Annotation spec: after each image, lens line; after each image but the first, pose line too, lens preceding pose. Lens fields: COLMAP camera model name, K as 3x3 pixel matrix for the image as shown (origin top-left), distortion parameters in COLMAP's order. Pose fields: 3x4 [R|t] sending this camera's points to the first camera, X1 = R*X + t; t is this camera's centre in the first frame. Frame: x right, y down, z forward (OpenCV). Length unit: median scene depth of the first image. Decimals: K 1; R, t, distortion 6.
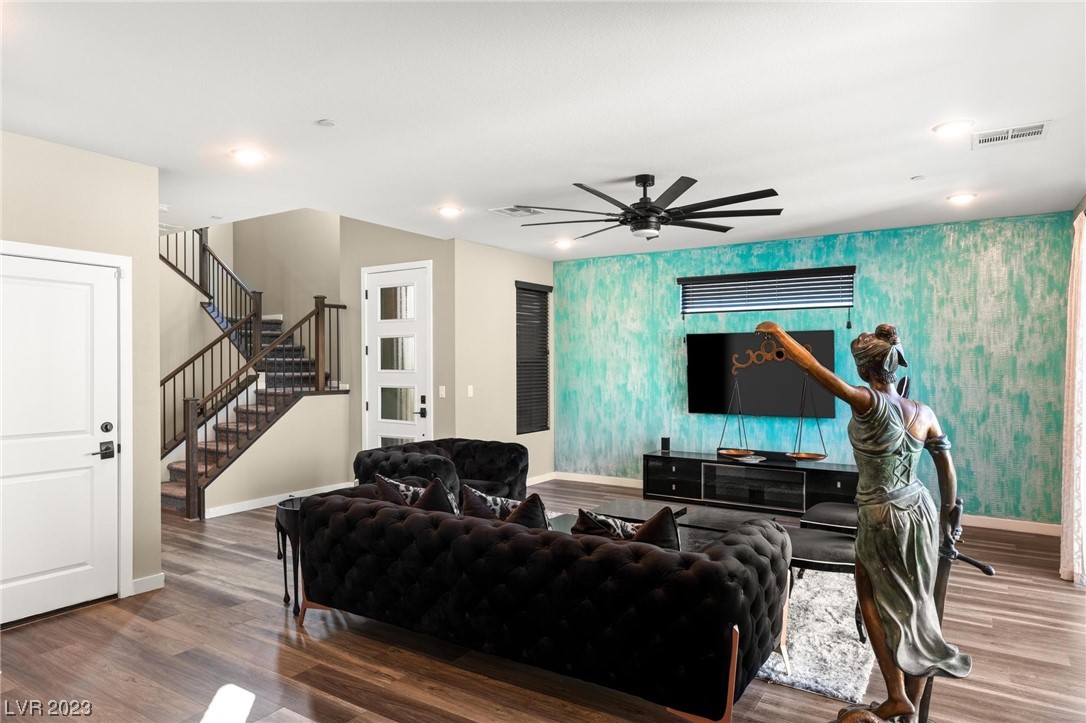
lens RADIAL K [[665.6, 0, 539.7], [0, 665.6, 369.4], [0, 0, 1]] dist [0.000601, 0.004285]
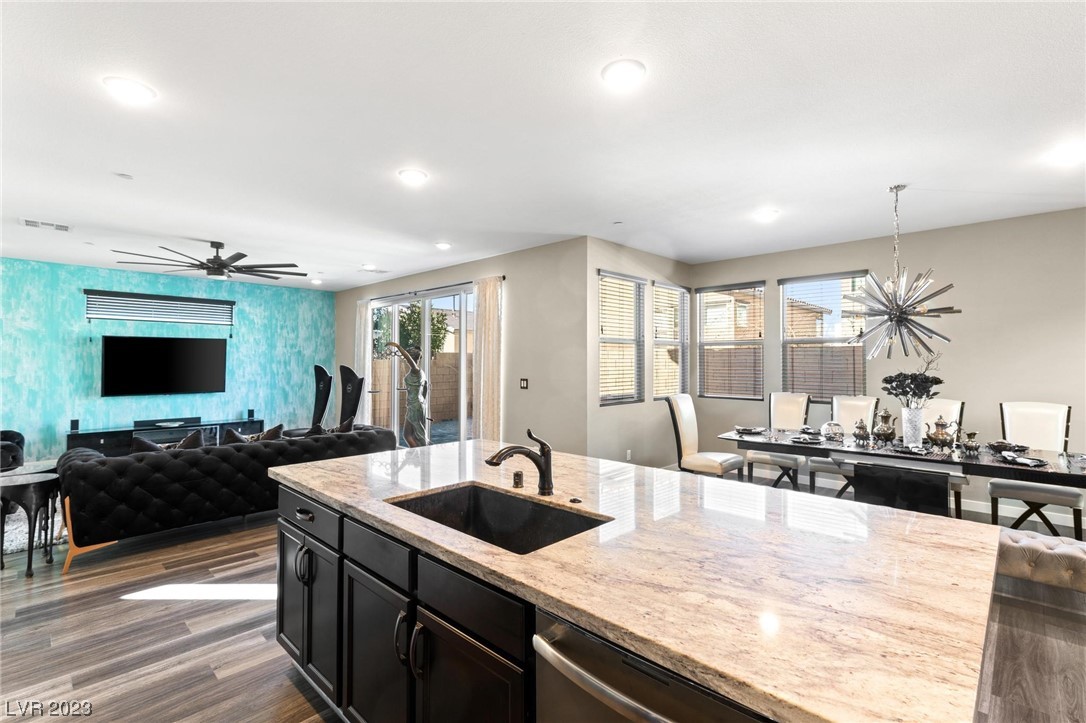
lens RADIAL K [[498.5, 0, 541.1], [0, 498.5, 356.7], [0, 0, 1]] dist [0.008923, 0.000324]
pose [[0.198989, 0.010939, 0.979941, -0.557506], [0.008584, 0.999880, -0.012905, 0.007596], [-0.979964, 0.010980, 0.198871, -0.011068]]
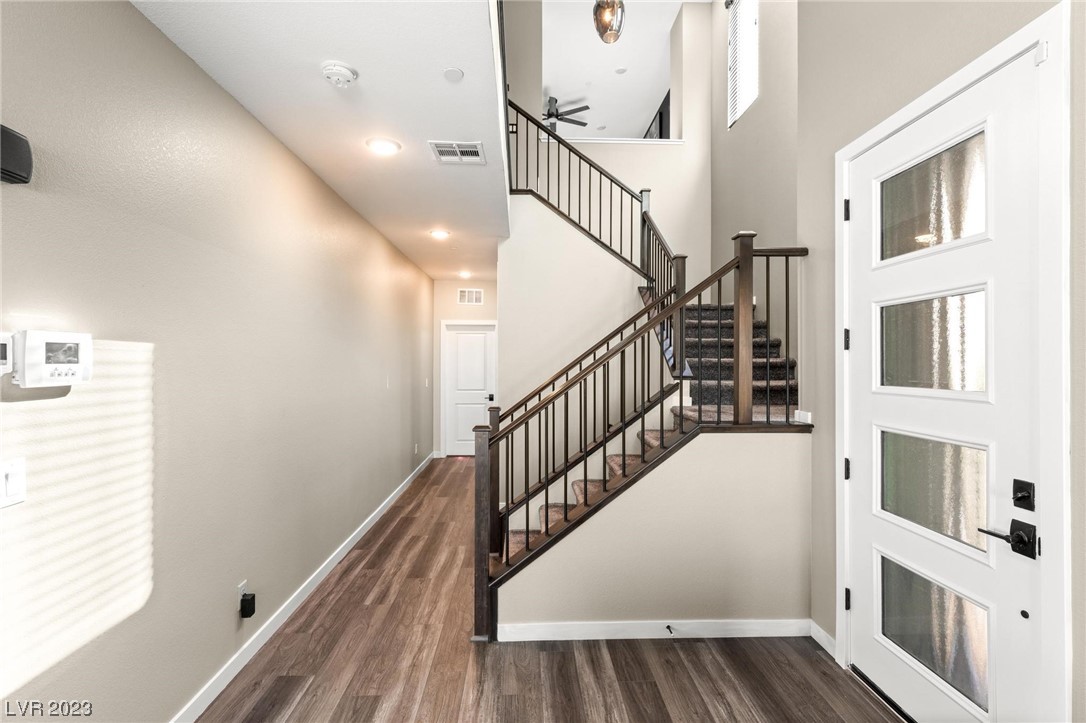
lens RADIAL K [[498.5, 0, 538.0], [0, 498.5, 364.2], [0, 0, 1]] dist [0.008923, 0.000324]
pose [[0.562583, -0.000218, -0.826740, -0.109516], [-0.002305, 0.999996, -0.001832, -0.011956], [0.826737, 0.002936, 0.562580, 0.683409]]
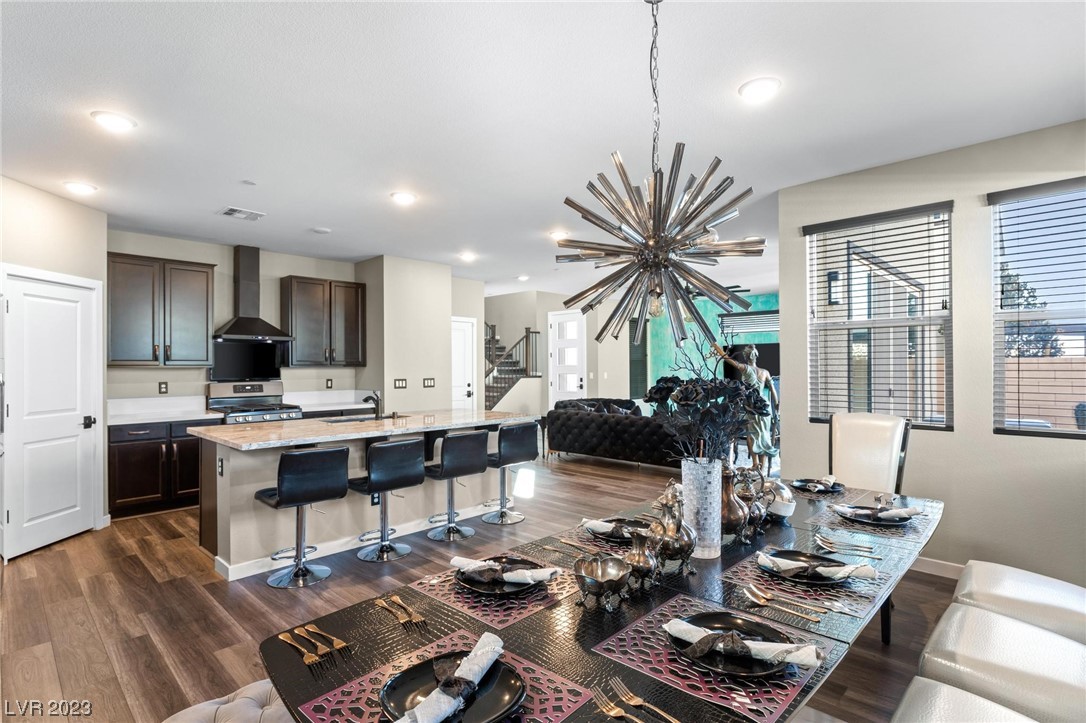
lens RADIAL K [[534.0, 0, 546.2], [0, 534.0, 365.4], [0, 0, 1]] dist [-0.003116, 0.001628]
pose [[0.982762, -0.004945, -0.184808, 0.013425], [0.002899, 0.999931, -0.011343, 0.020054], [0.184852, 0.010612, 0.982709, -0.551359]]
